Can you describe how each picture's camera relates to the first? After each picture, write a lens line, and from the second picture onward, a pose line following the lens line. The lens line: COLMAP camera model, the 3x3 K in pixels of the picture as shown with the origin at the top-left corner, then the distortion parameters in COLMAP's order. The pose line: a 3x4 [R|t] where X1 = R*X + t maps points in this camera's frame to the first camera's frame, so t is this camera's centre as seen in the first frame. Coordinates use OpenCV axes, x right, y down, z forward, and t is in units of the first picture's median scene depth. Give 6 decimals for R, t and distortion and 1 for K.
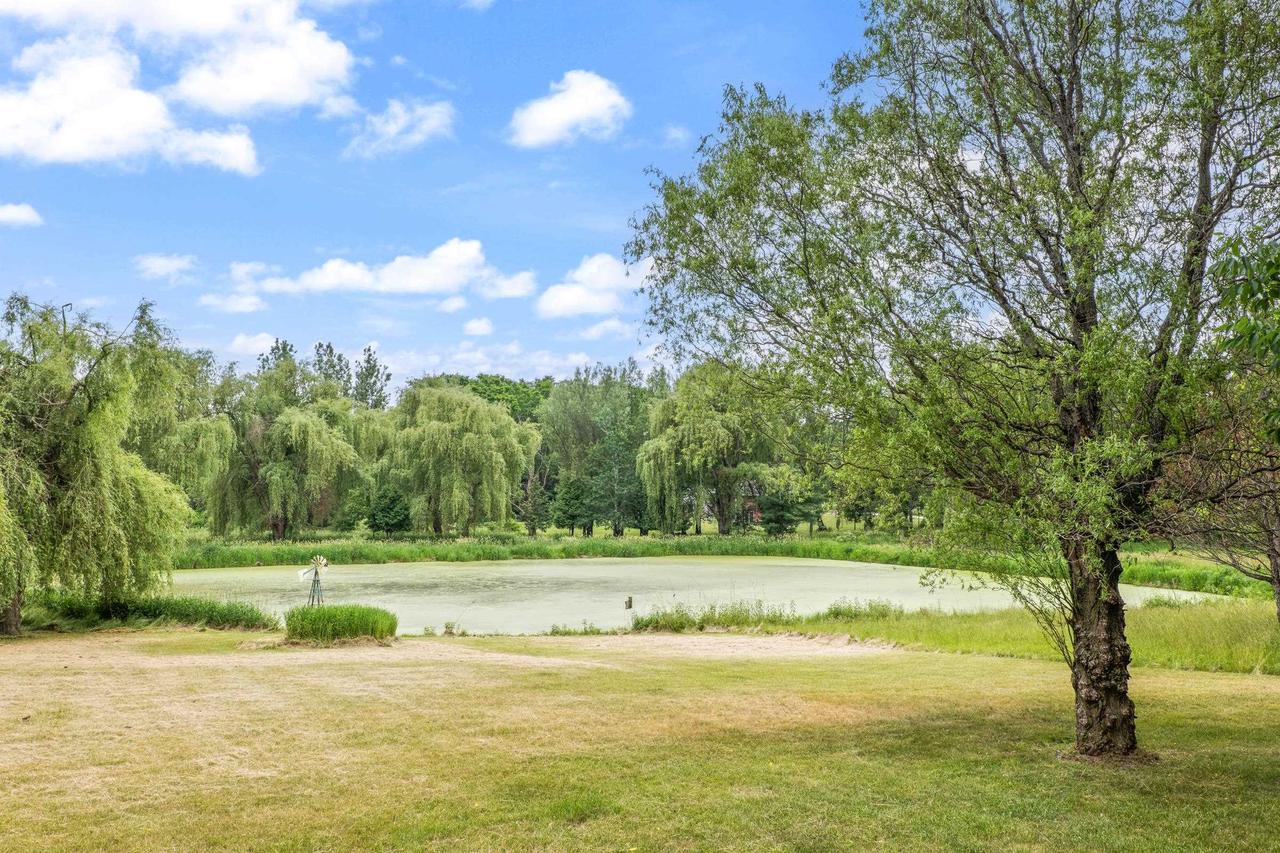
lens RADIAL K [[995.5, 0, 640.7], [0, 995.5, 426.0], [0, 0, 1]] dist [0.000643, -0.000976]
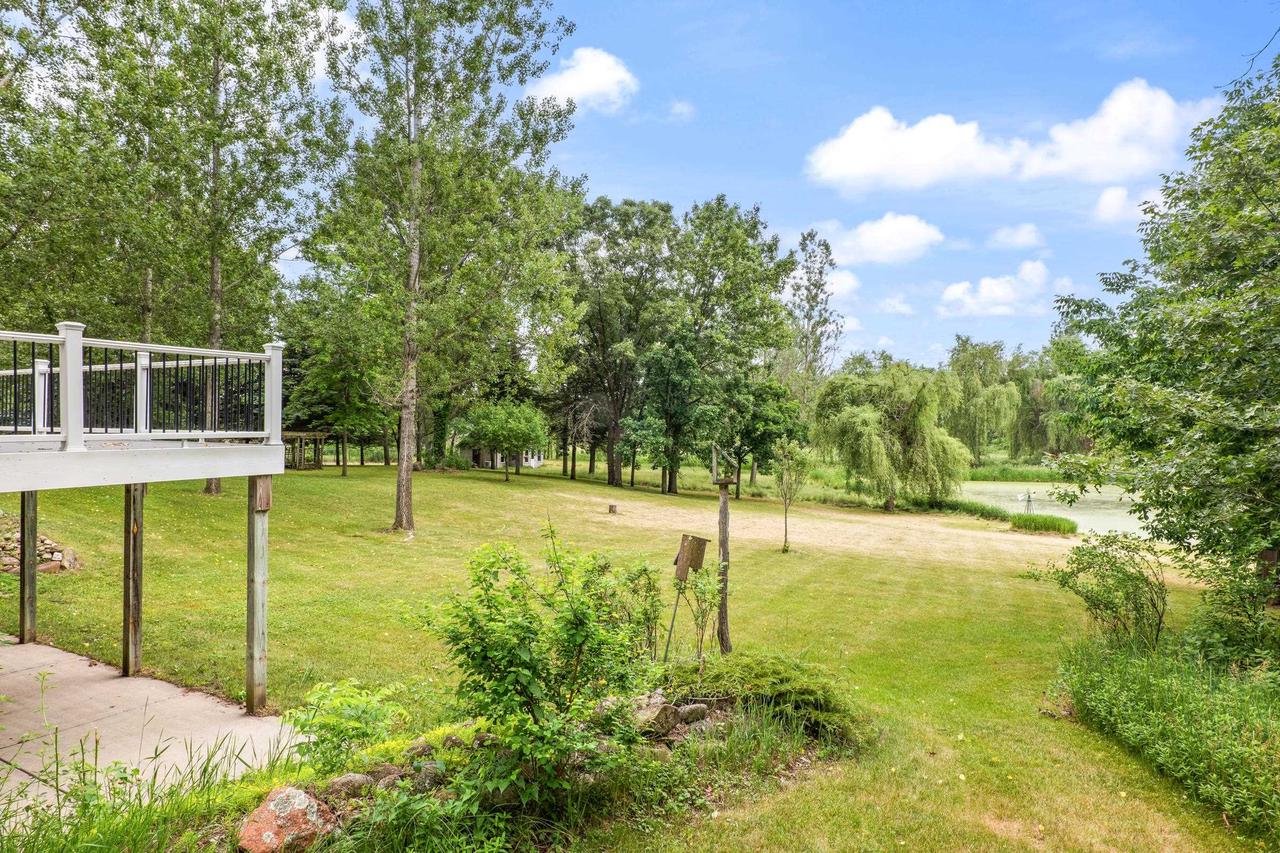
lens RADIAL K [[716.3, 0, 639.8], [0, 716.3, 421.4], [0, 0, 1]] dist [0.001331, 0.000792]
pose [[0.620026, 0.003503, -0.784574, 0.244847], [0.052469, 0.997566, 0.045919, -0.083612], [0.782825, -0.069636, 0.618333, -0.366880]]
